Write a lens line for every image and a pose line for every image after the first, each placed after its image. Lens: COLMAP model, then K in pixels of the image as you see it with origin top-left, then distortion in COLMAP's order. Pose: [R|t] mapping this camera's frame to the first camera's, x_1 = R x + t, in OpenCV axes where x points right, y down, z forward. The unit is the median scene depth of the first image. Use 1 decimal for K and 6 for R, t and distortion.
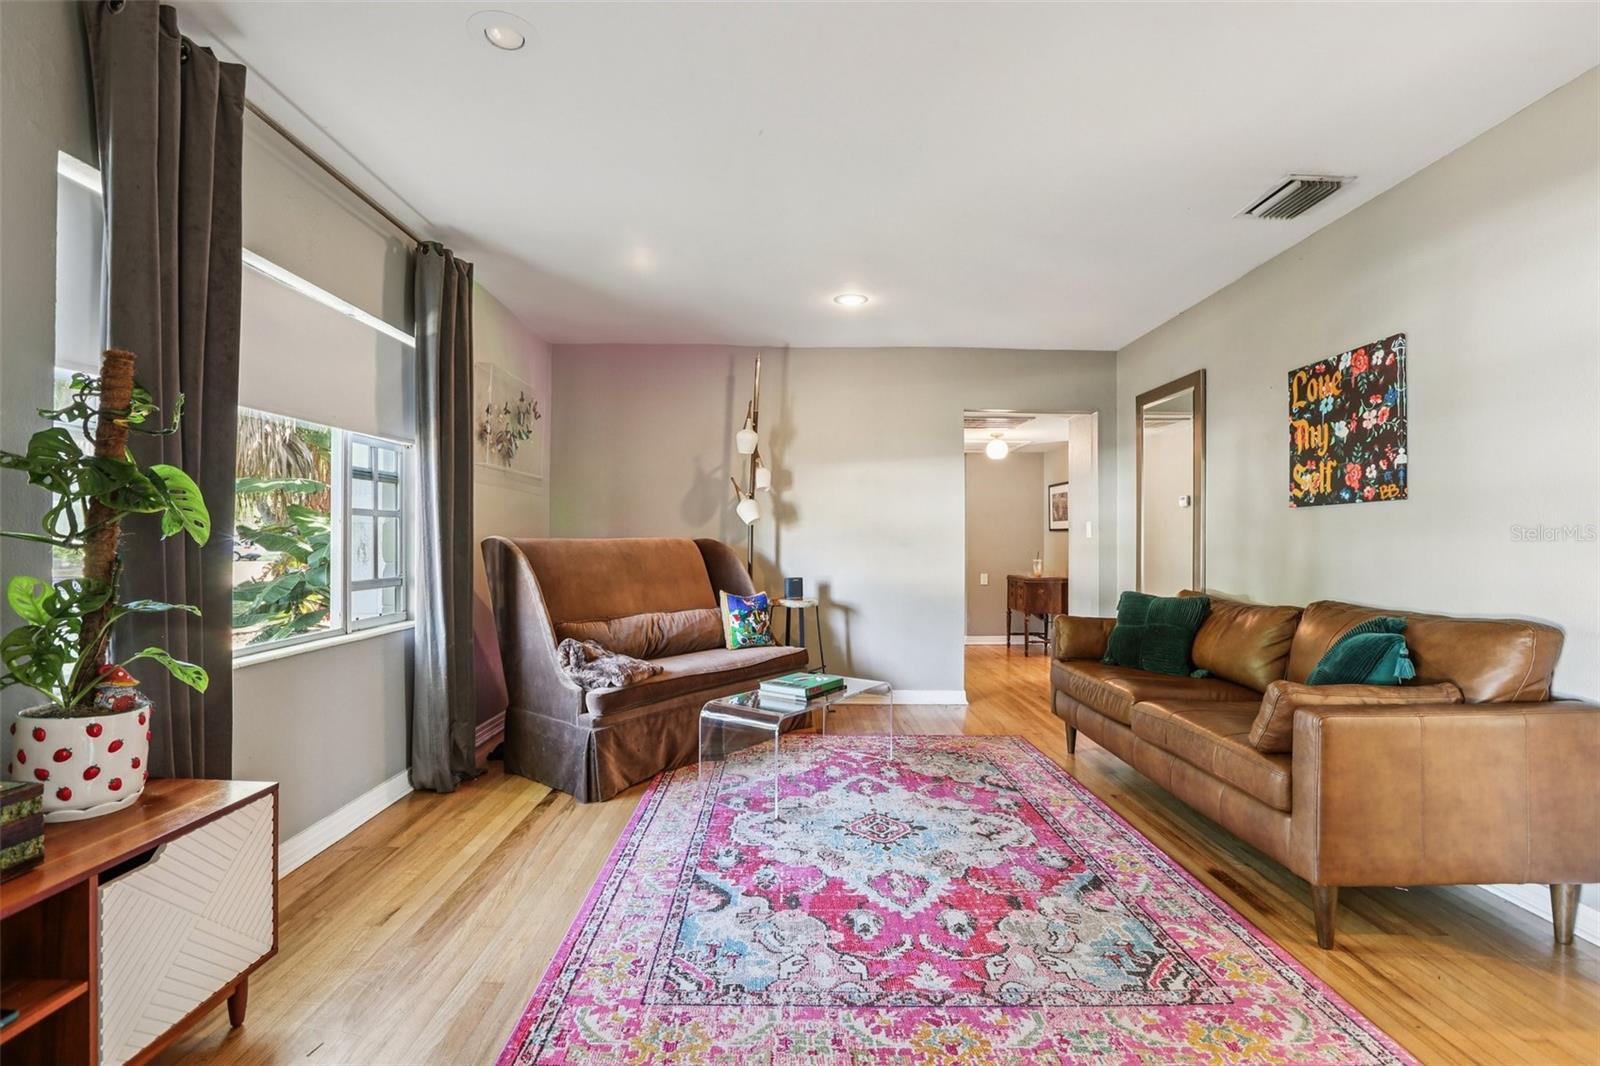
lens RADIAL K [[724.6, 0, 801.6], [0, 724.6, 530.2], [0, 0, 1]] dist [-0.060170, 0.024955]
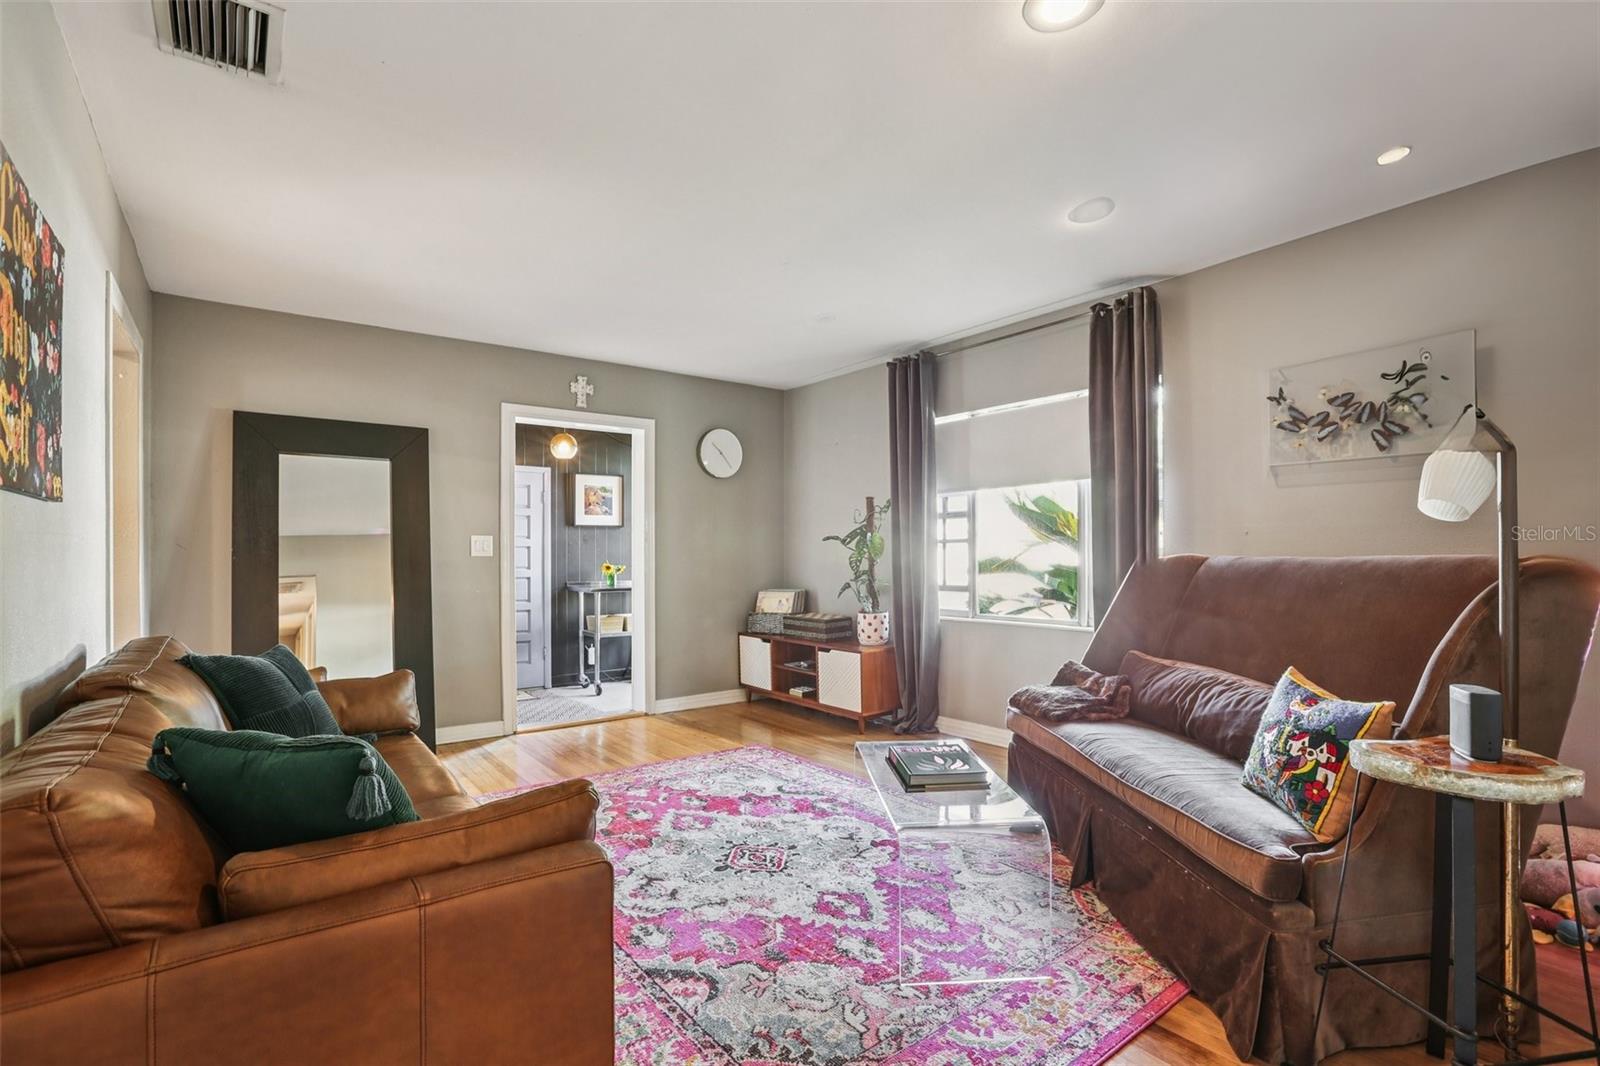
lens RADIAL K [[724.6, 0, 801.6], [0, 724.6, 530.2], [0, 0, 1]] dist [-0.060170, 0.024955]
pose [[-0.790171, -0.019708, -0.612570, 0.577440], [0.011917, 0.998800, -0.047506, 0.016909], [0.612771, -0.044838, -0.788987, 1.583697]]
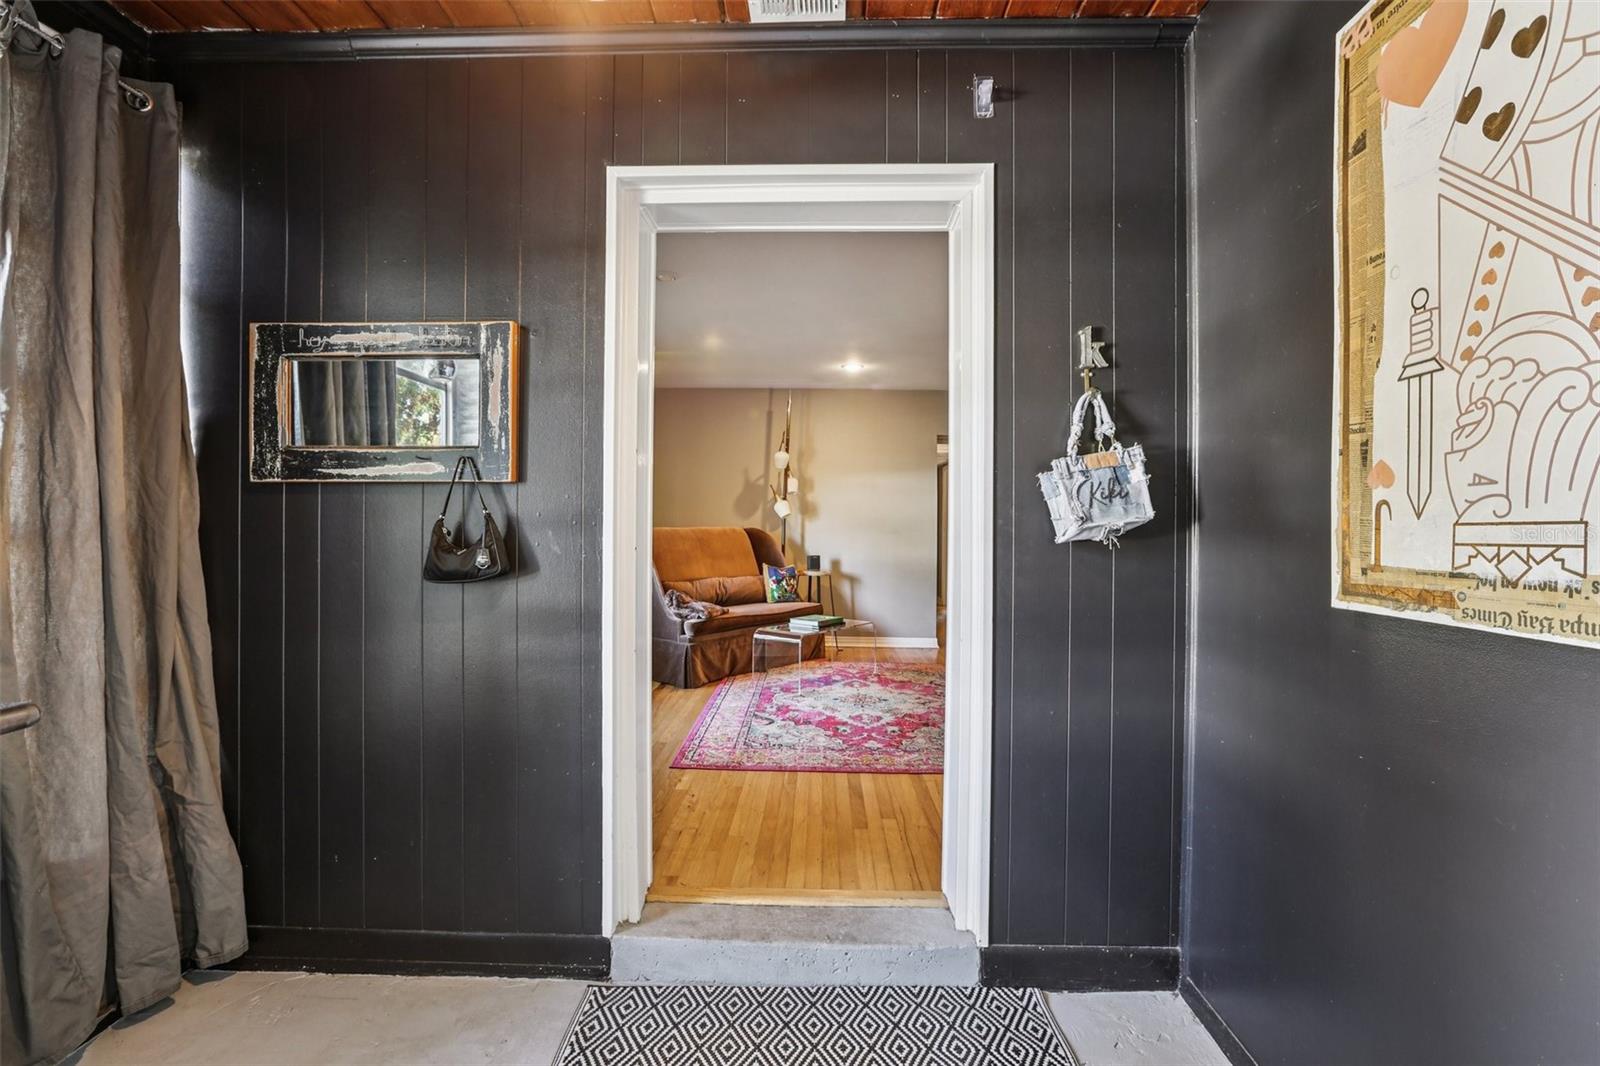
lens RADIAL K [[724.6, 0, 801.6], [0, 724.6, 530.2], [0, 0, 1]] dist [-0.060170, 0.024955]
pose [[0.999200, 0.006081, -0.039537, 0.030286], [-0.005453, 0.999858, 0.015958, -0.010217], [0.039628, -0.015729, 0.999091, -0.608222]]
